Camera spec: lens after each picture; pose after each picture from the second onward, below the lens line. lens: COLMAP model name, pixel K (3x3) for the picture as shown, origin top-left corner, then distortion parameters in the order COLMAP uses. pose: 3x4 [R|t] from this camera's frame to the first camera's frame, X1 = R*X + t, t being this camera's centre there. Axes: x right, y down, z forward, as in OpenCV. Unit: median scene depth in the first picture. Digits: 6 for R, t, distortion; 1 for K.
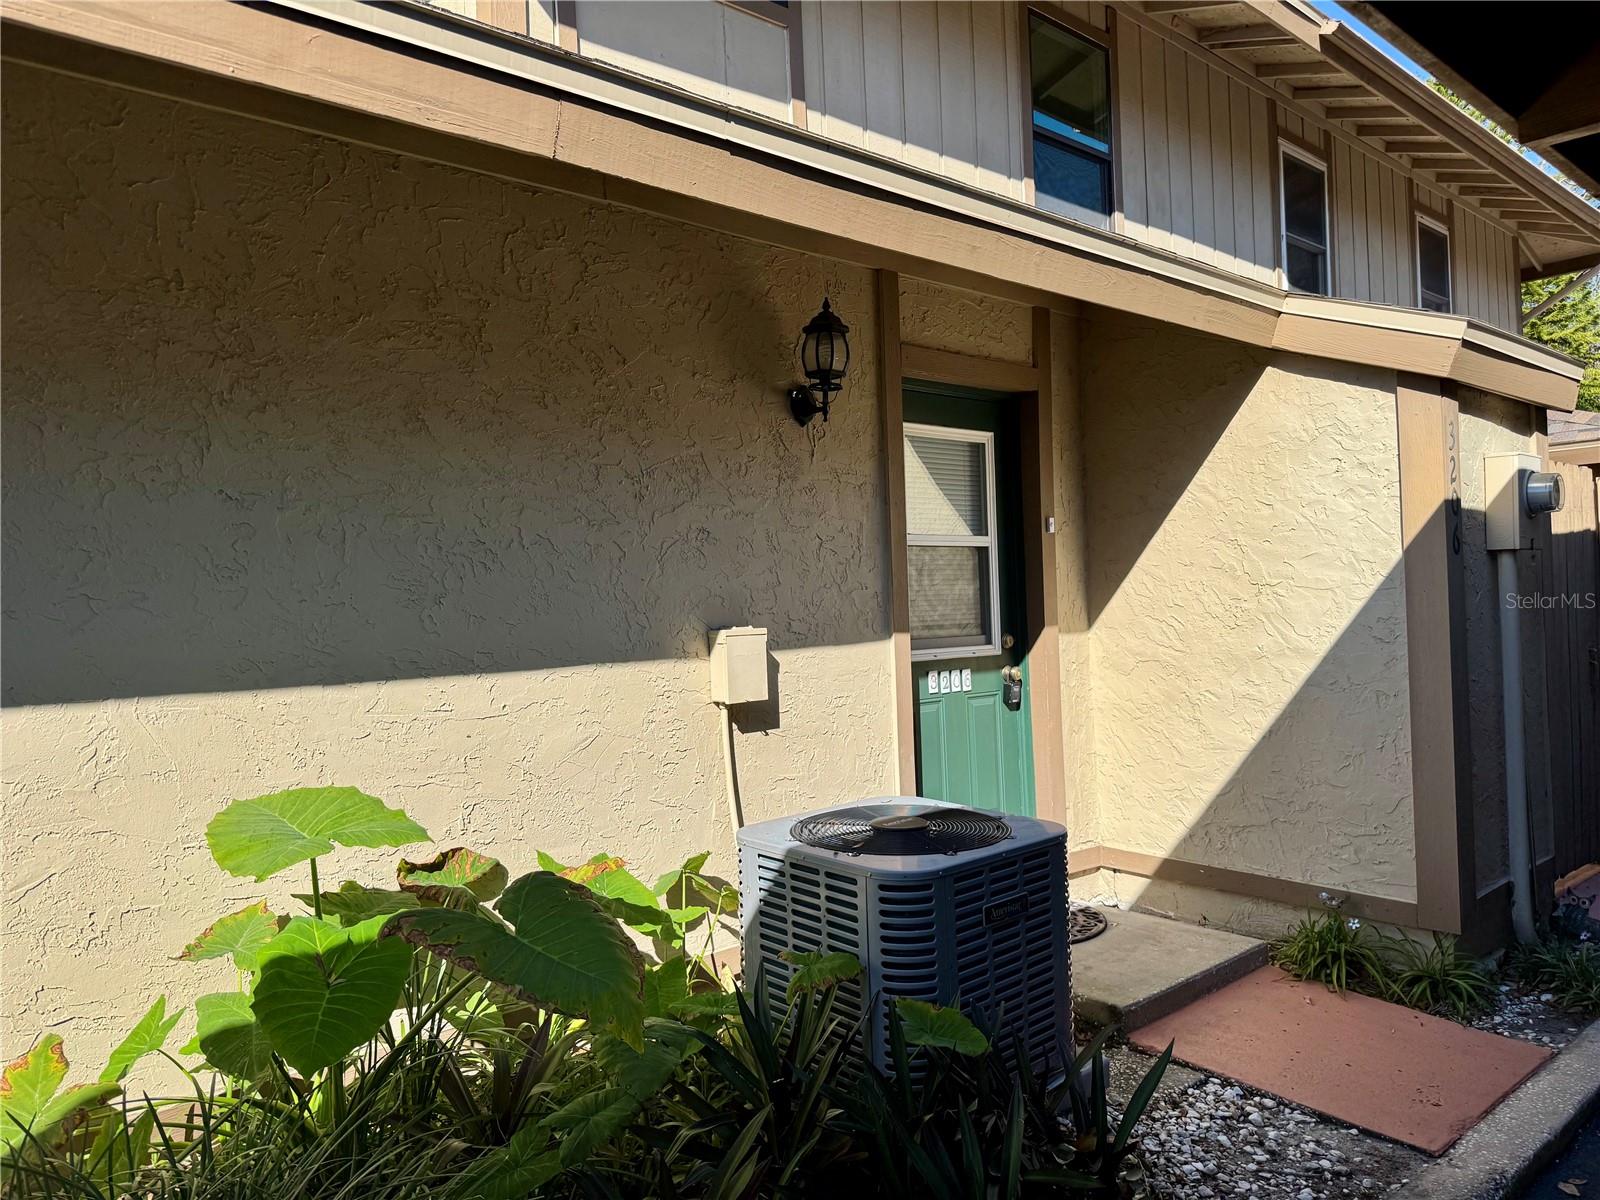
lens RADIAL K [[1104.3, 0, 800.8], [0, 1104.3, 602.1], [0, 0, 1]] dist [0.004167, -0.006883]
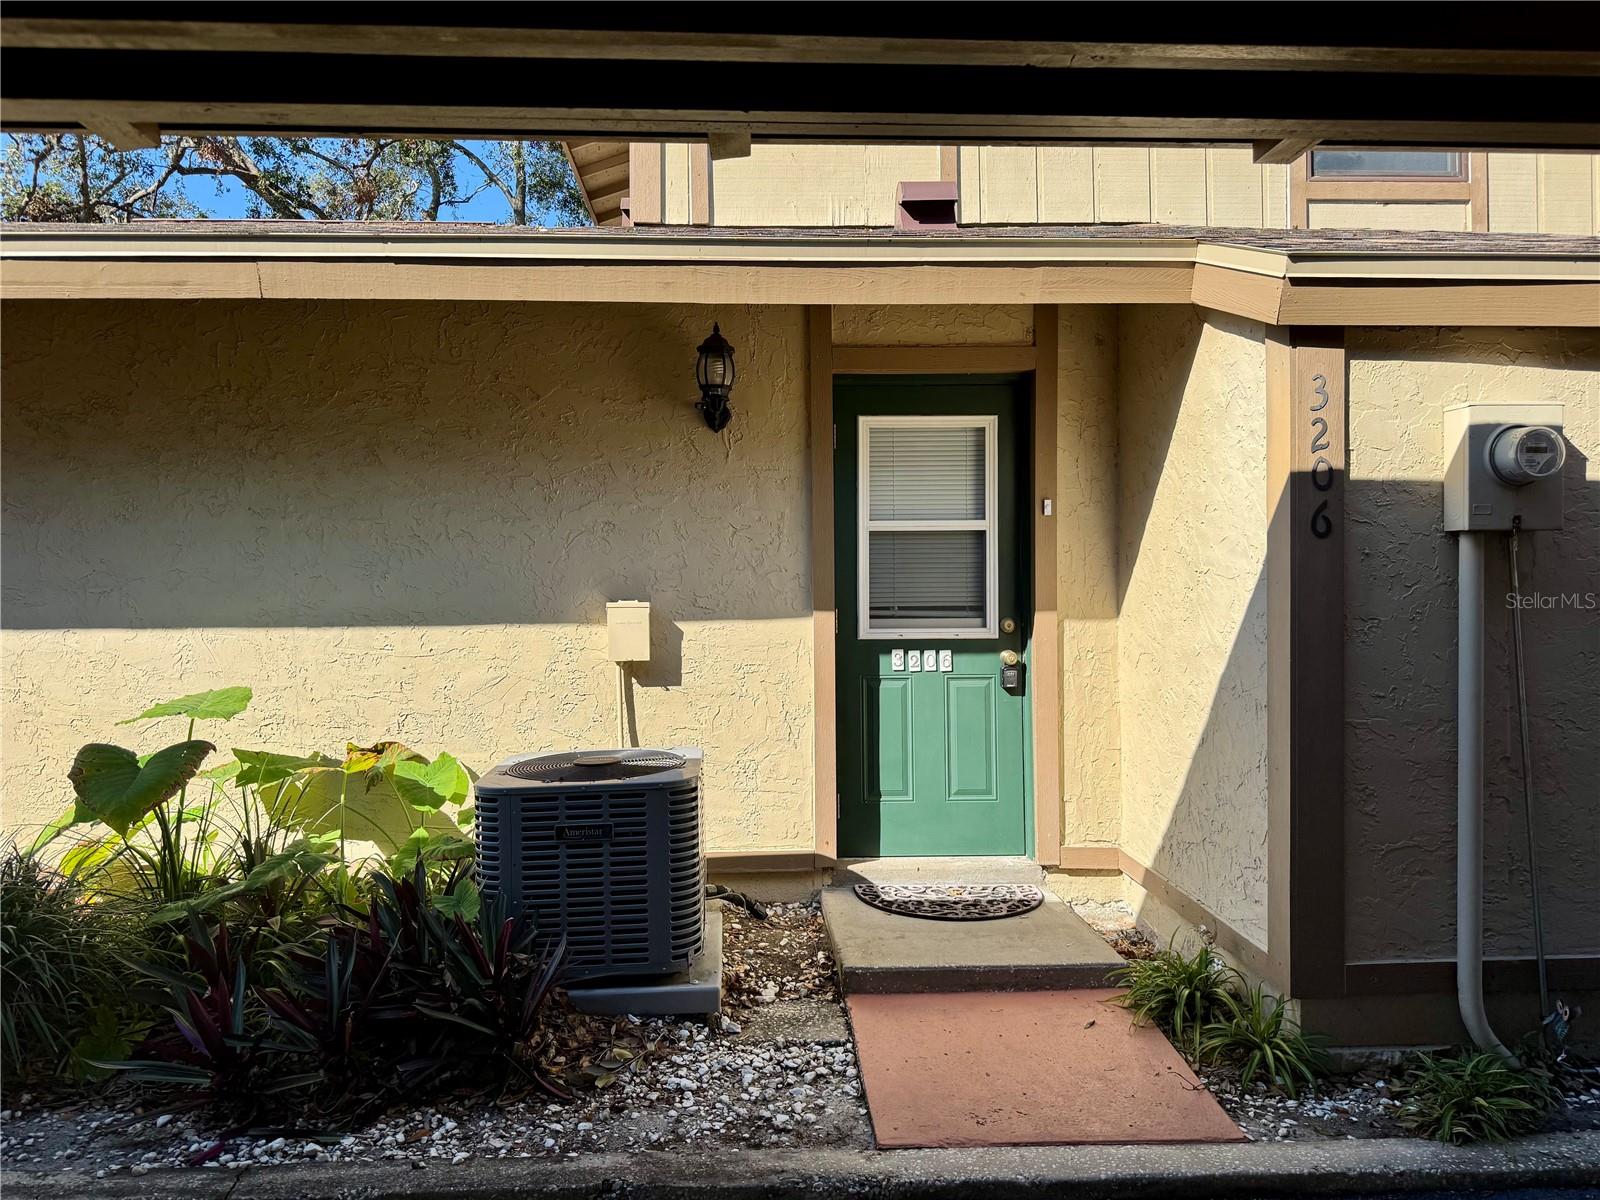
lens RADIAL K [[1104.3, 0, 801.1], [0, 1104.3, 594.7], [0, 0, 1]] dist [0.004167, -0.006883]
pose [[0.794566, 0.026258, -0.606610, 0.832543], [-0.016124, 0.999625, 0.022151, -0.014340], [0.606964, -0.007819, 0.794691, 0.125303]]
